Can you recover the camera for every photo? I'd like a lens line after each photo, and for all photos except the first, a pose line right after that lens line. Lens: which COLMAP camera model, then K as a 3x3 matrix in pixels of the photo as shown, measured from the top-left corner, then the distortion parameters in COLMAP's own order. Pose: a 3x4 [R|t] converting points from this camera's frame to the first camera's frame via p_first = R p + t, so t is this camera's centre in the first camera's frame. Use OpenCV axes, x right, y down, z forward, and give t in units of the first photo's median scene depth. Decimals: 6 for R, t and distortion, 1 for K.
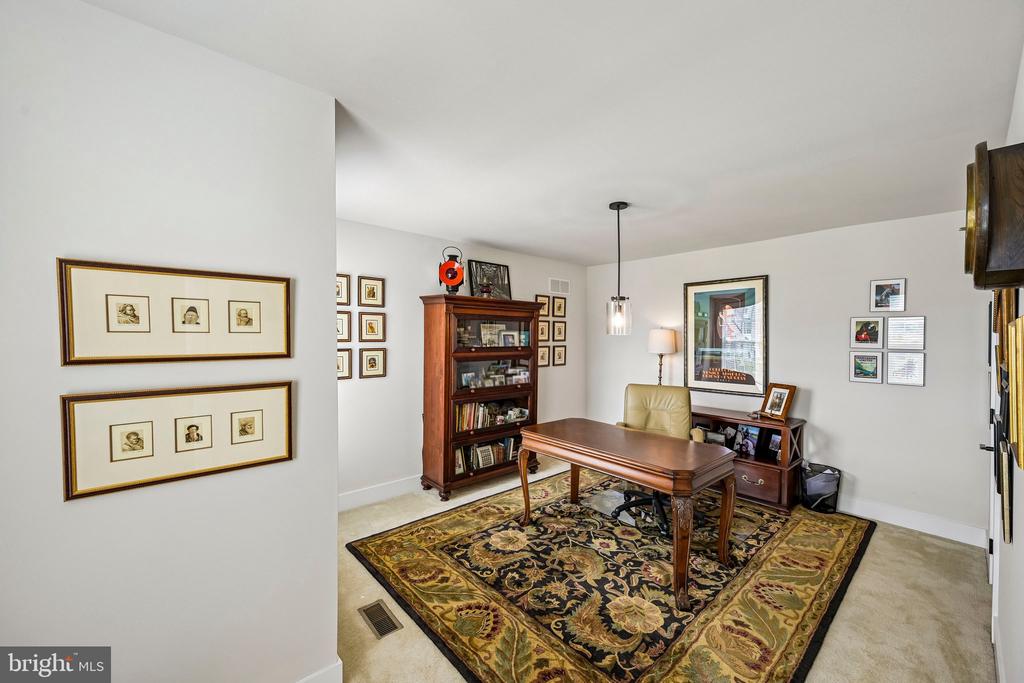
lens RADIAL K [[401.0, 0, 512.0], [0, 401.0, 341.5], [0, 0, 1]] dist [-0.001134, 0.000167]
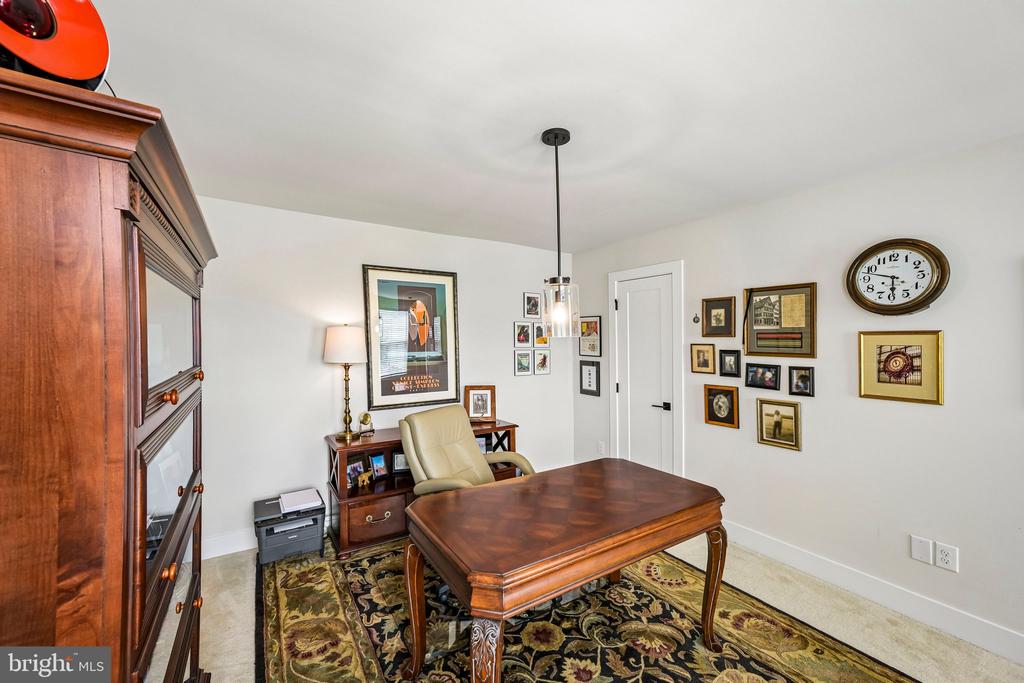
lens RADIAL K [[401.0, 0, 512.0], [0, 401.0, 341.5], [0, 0, 1]] dist [-0.001134, 0.000167]
pose [[0.153971, -0.012814, 0.987992, -0.334302], [0.009337, 0.999890, 0.011513, -0.015722], [-0.988031, 0.007452, 0.154074, 0.856636]]
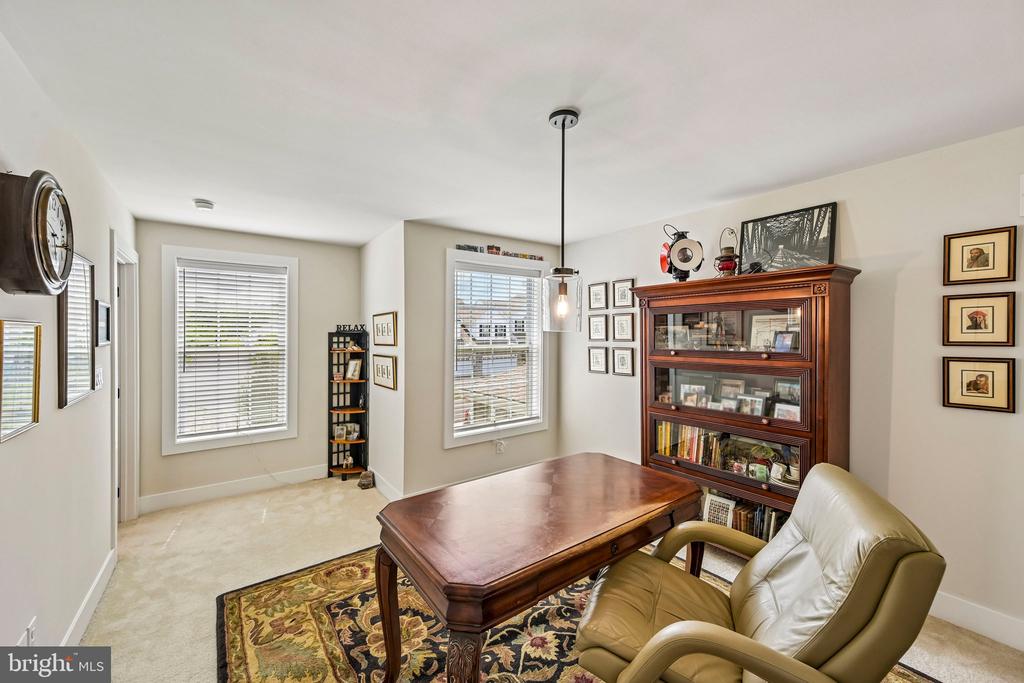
lens RADIAL K [[401.0, 0, 512.0], [0, 401.0, 341.5], [0, 0, 1]] dist [-0.001134, 0.000167]
pose [[-0.079942, 0.008420, -0.996764, 0.768640], [-0.010046, 0.999907, 0.009252, -0.005857], [0.996749, 0.010753, -0.079850, 0.851982]]
